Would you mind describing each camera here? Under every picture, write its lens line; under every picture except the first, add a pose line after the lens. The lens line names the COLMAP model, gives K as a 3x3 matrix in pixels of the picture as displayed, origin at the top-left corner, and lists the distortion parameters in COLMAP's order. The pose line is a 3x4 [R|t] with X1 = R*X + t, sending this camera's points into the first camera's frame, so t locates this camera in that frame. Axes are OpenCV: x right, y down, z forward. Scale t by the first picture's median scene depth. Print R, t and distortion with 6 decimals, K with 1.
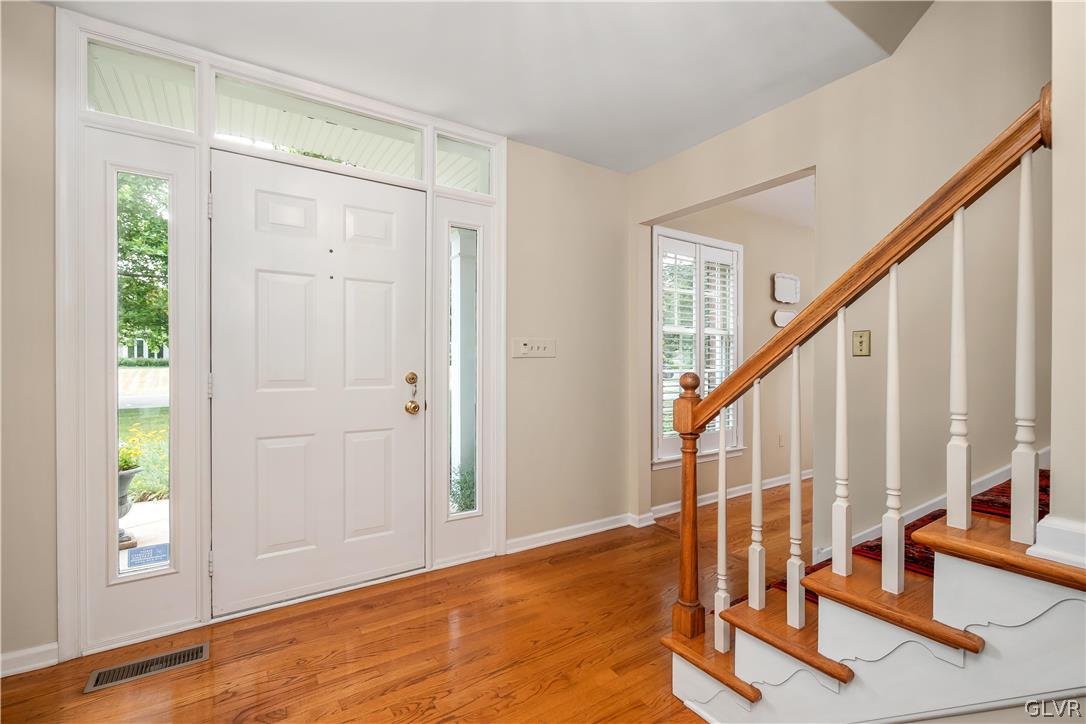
lens RADIAL K [[460.7, 0, 544.7], [0, 460.7, 364.4], [0, 0, 1]] dist [0.001874, 0.000120]
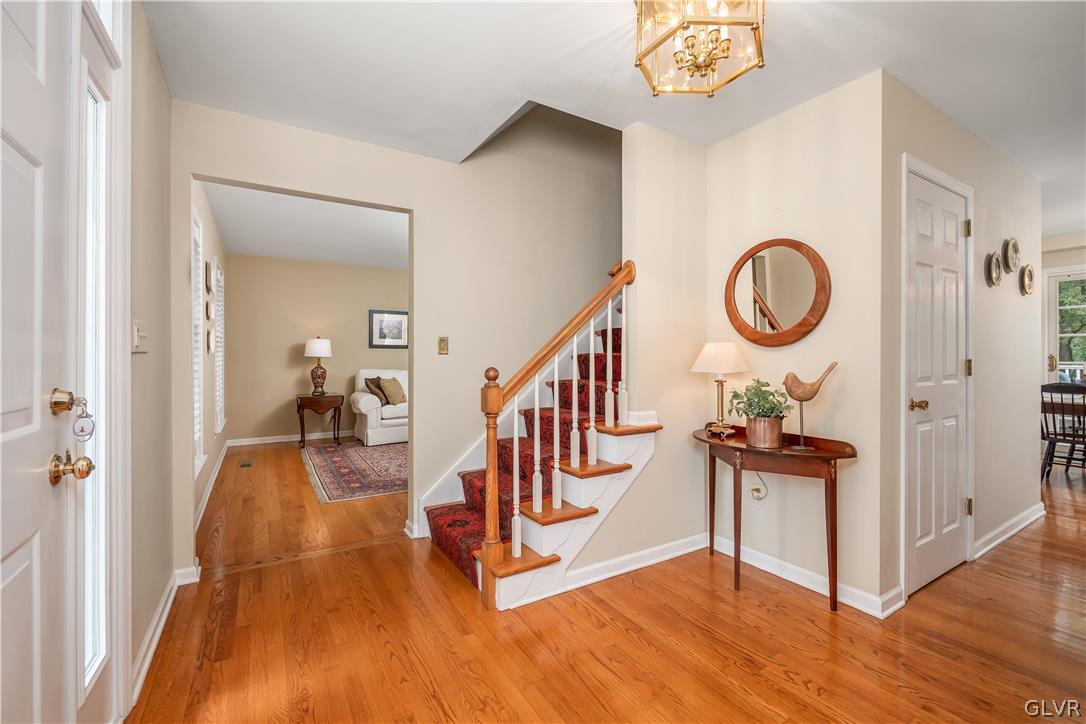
lens RADIAL K [[460.7, 0, 545.7], [0, 460.7, 362.0], [0, 0, 1]] dist [0.001874, 0.000120]
pose [[0.020239, -0.000299, 0.999795, -0.980150], [-0.003718, 0.999993, 0.000374, 0.000712], [-0.999788, -0.003725, 0.020238, 0.795334]]
